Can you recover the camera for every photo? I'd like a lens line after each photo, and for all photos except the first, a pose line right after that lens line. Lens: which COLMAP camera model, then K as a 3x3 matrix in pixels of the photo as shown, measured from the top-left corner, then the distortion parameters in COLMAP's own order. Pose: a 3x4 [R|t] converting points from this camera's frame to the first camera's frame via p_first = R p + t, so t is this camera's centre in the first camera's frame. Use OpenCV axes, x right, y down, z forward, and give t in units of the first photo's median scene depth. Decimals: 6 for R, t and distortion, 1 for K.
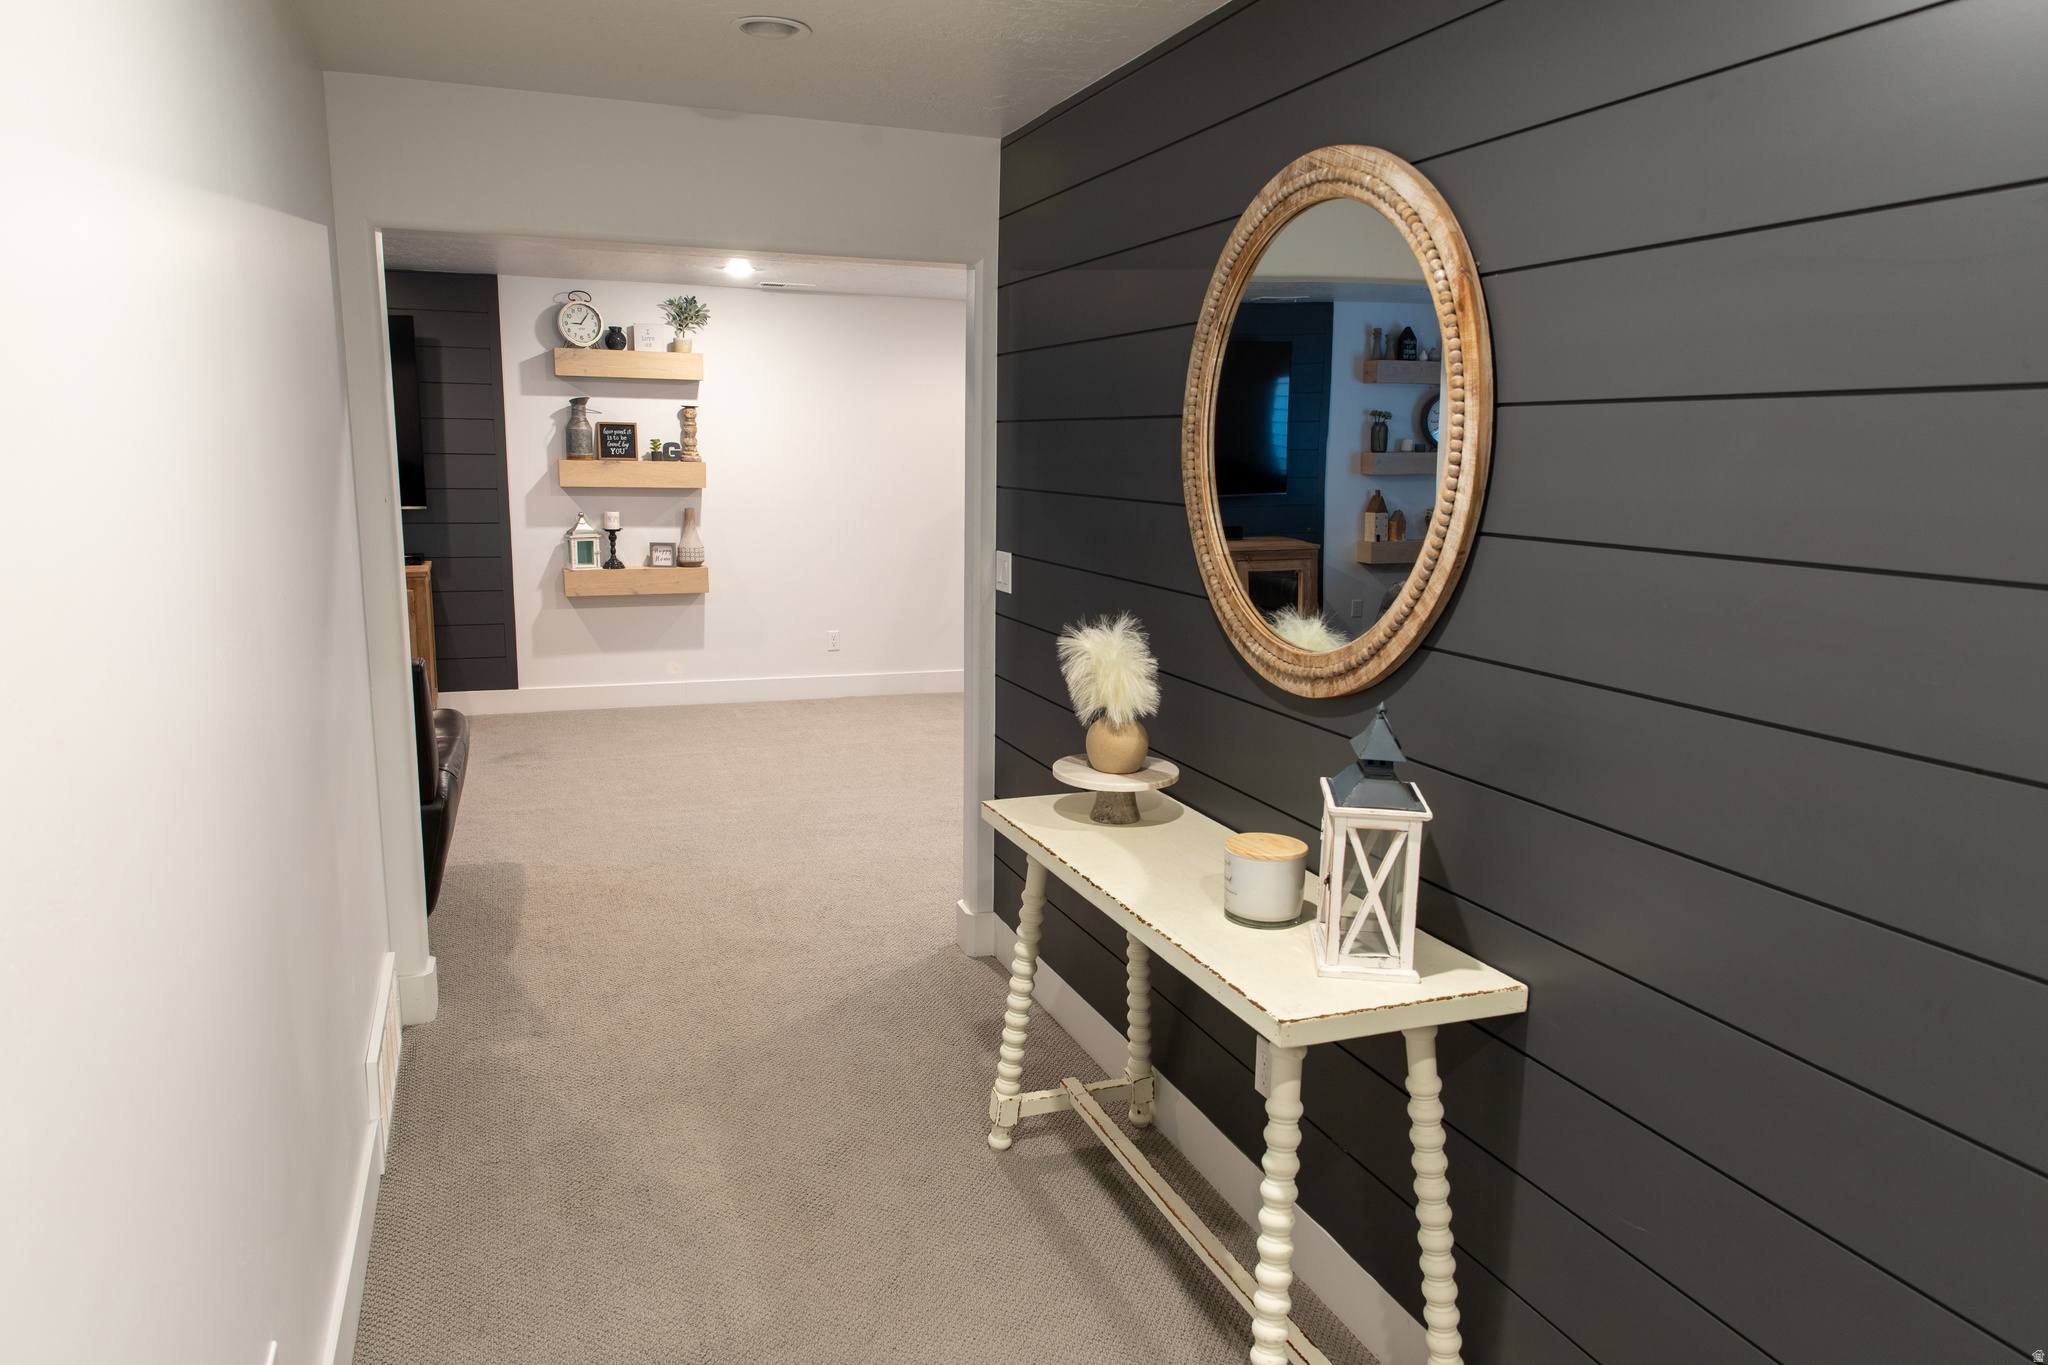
lens RADIAL K [[1345.3, 0, 1010.0], [0, 1345.3, 682.7], [0, 0, 1]] dist [0.006581, 0.002414]
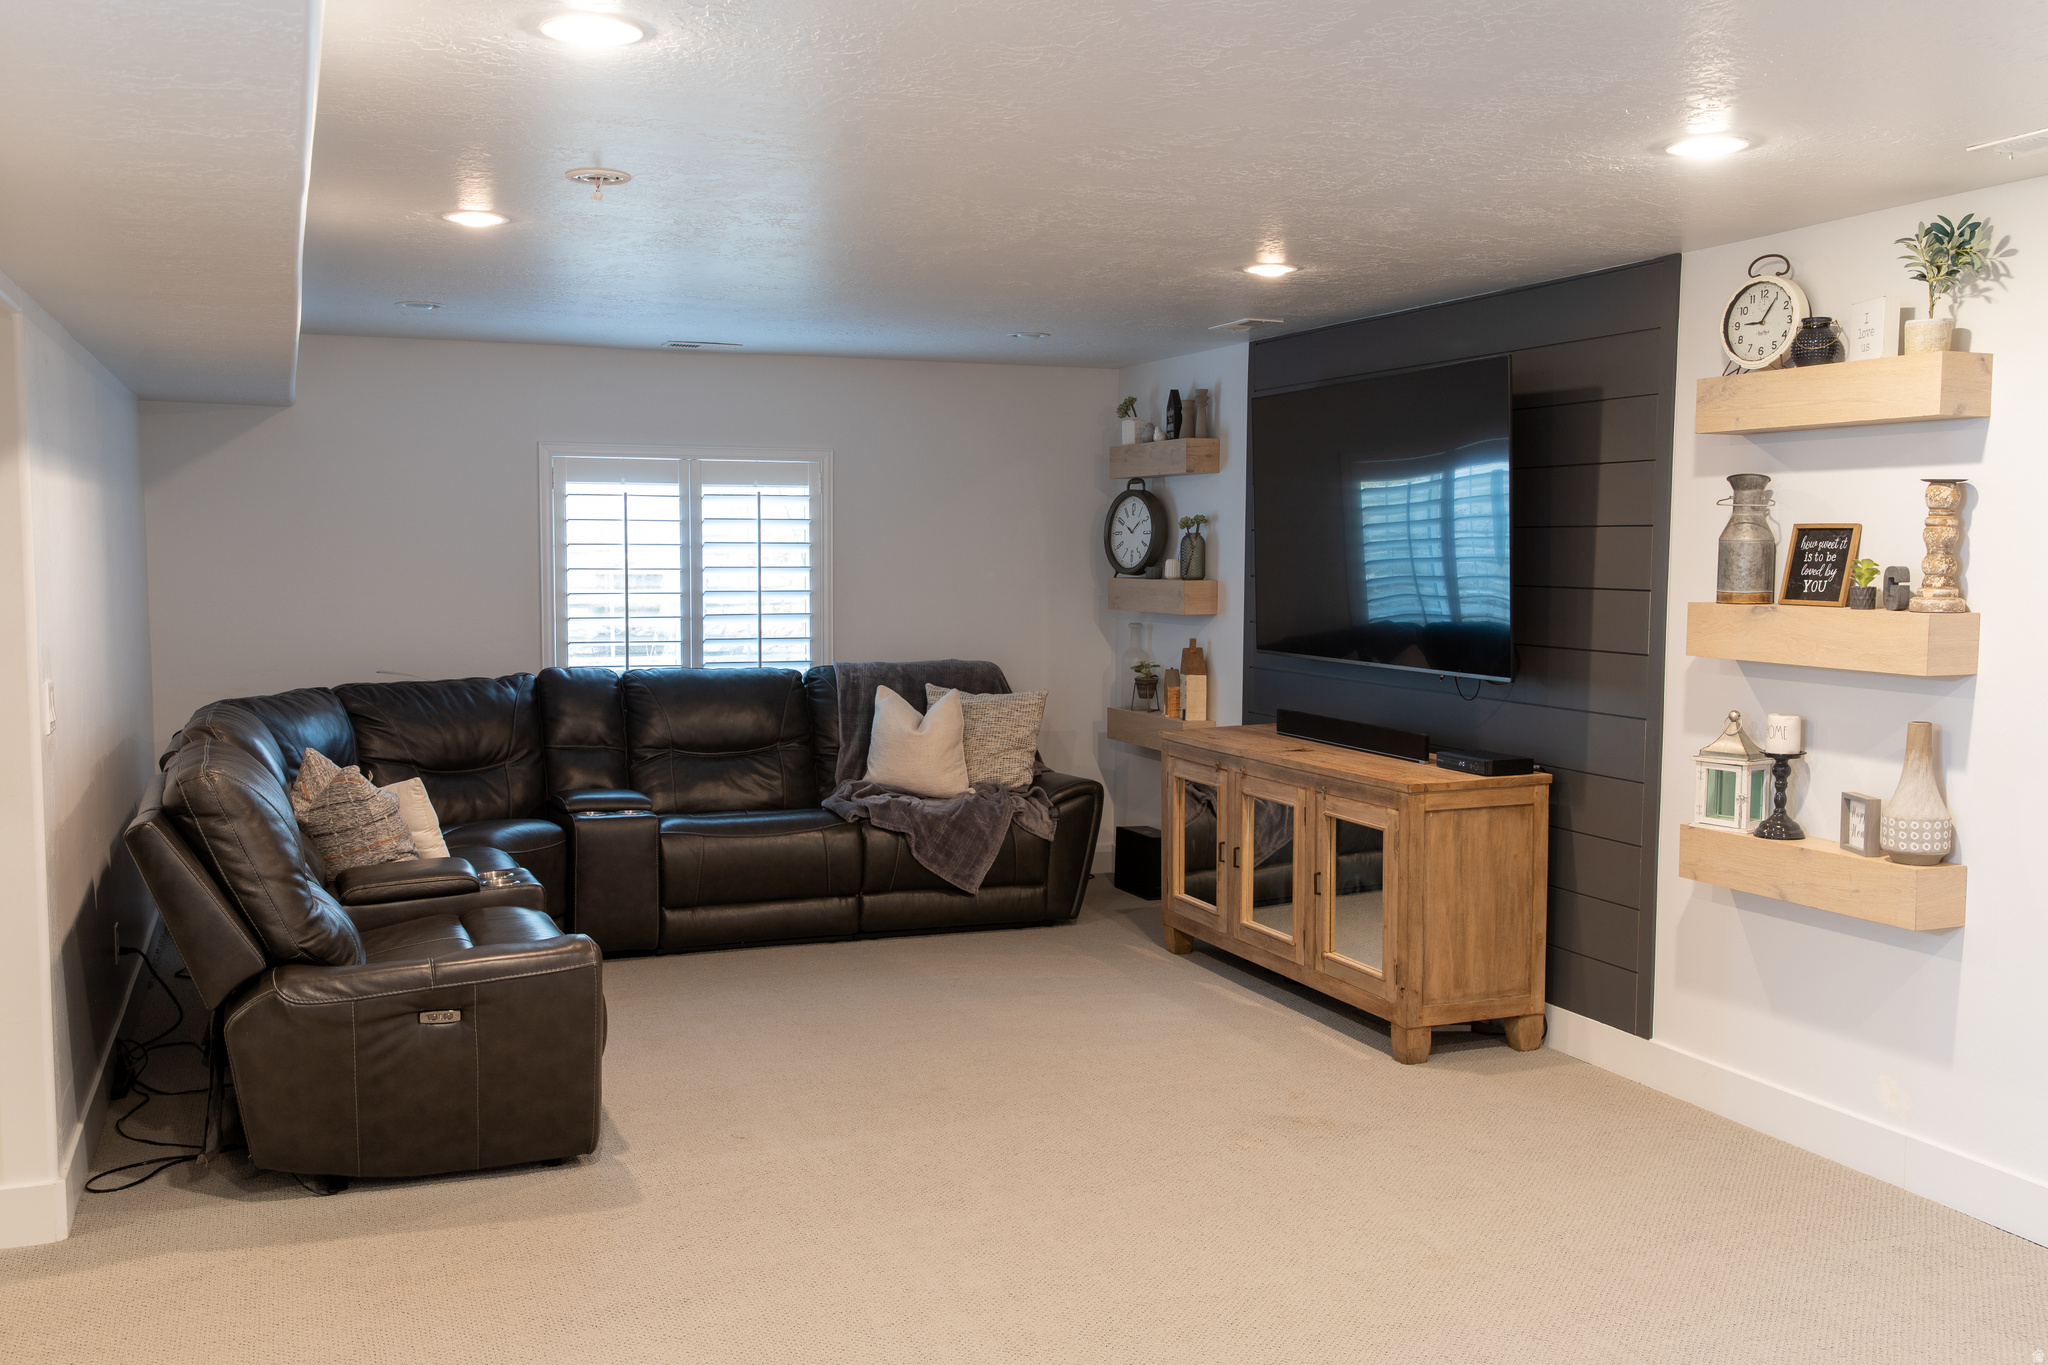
lens RADIAL K [[1914.9, 0, 1025.0], [0, 1914.9, 731.1], [0, 0, 1]] dist [-0.005816, -0.000697]
pose [[0.016581, 0.078393, -0.996785, 0.353027], [-0.173200, 0.982076, 0.074355, -0.125079], [0.984747, 0.171411, 0.029861, 0.723659]]
